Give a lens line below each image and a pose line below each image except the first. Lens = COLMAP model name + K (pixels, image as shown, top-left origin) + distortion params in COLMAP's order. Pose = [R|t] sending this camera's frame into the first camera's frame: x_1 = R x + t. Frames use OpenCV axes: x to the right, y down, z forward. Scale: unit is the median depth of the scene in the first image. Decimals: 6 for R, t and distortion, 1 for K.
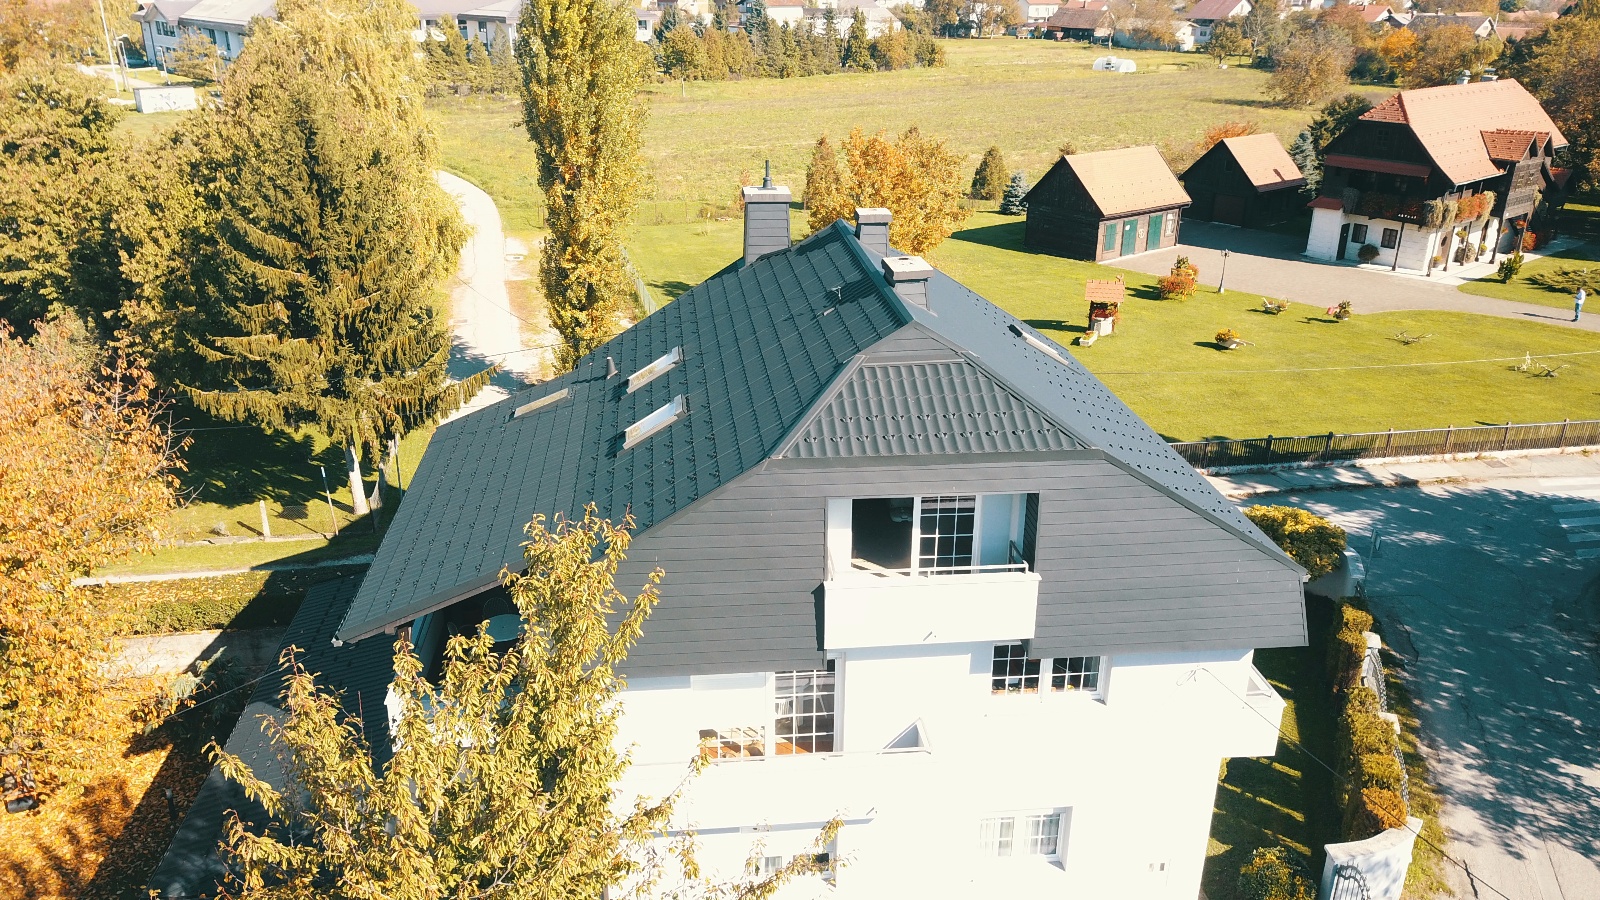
lens RADIAL K [[1217.8, 0, 802.4], [0, 1217.8, 453.3], [0, 0, 1]] dist [-0.000515, -0.014992]
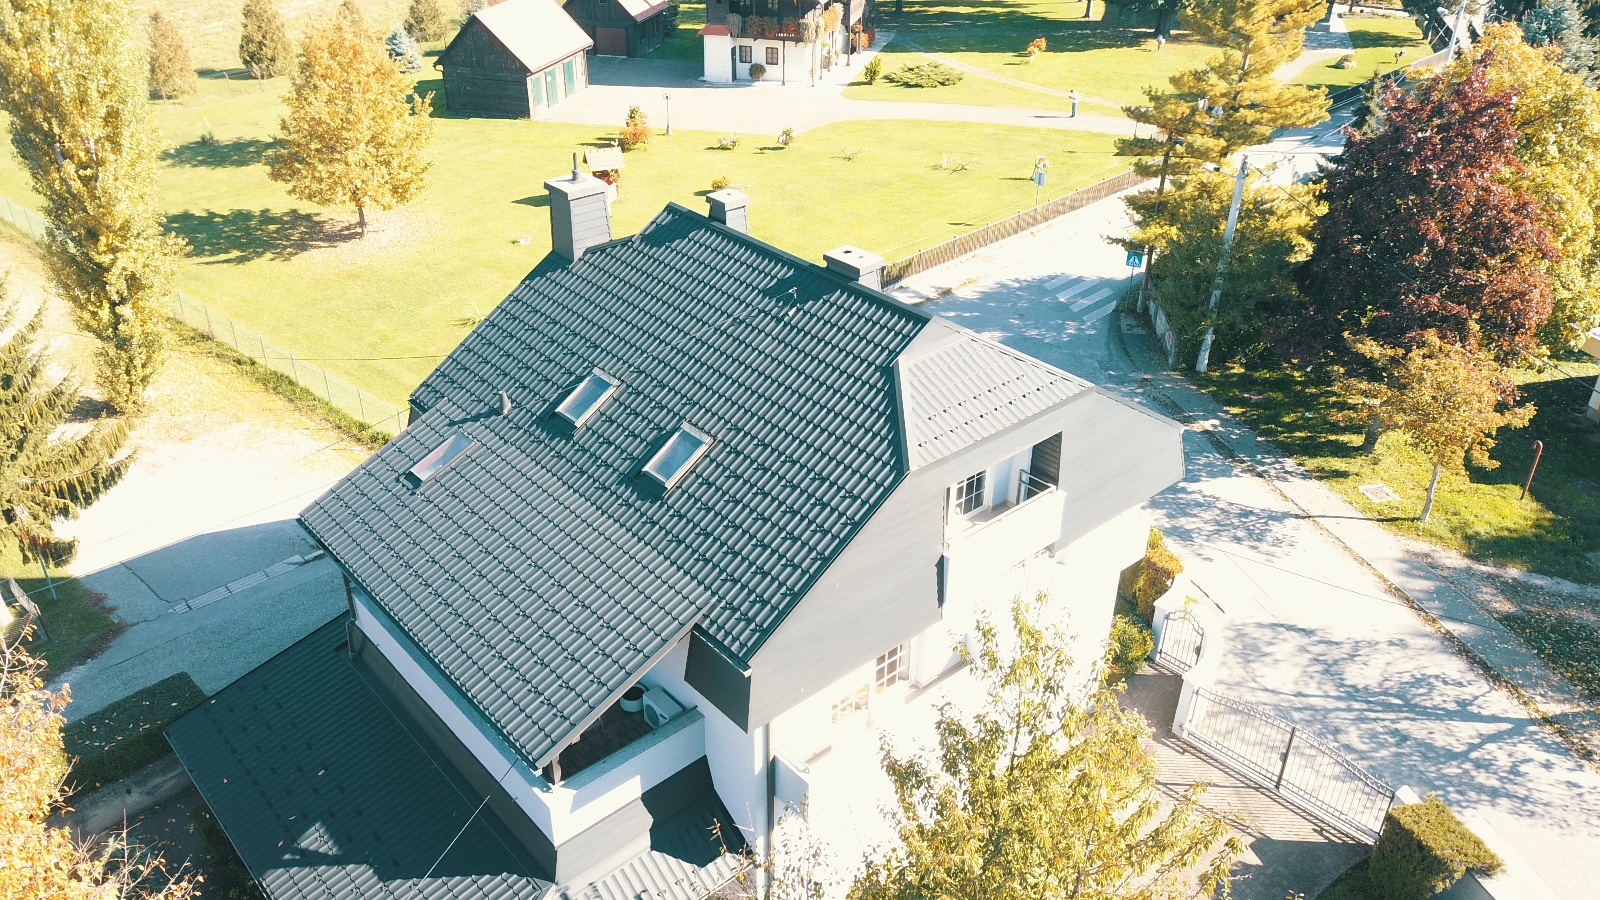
lens RADIAL K [[1217.8, 0, 804.9], [0, 1217.8, 454.7], [0, 0, 1]] dist [-0.000515, -0.014992]
pose [[0.817321, -0.293362, 0.495909, -0.186283], [0.210035, 0.953152, 0.217685, -0.077991], [-0.536537, -0.073761, 0.840647, 0.019966]]
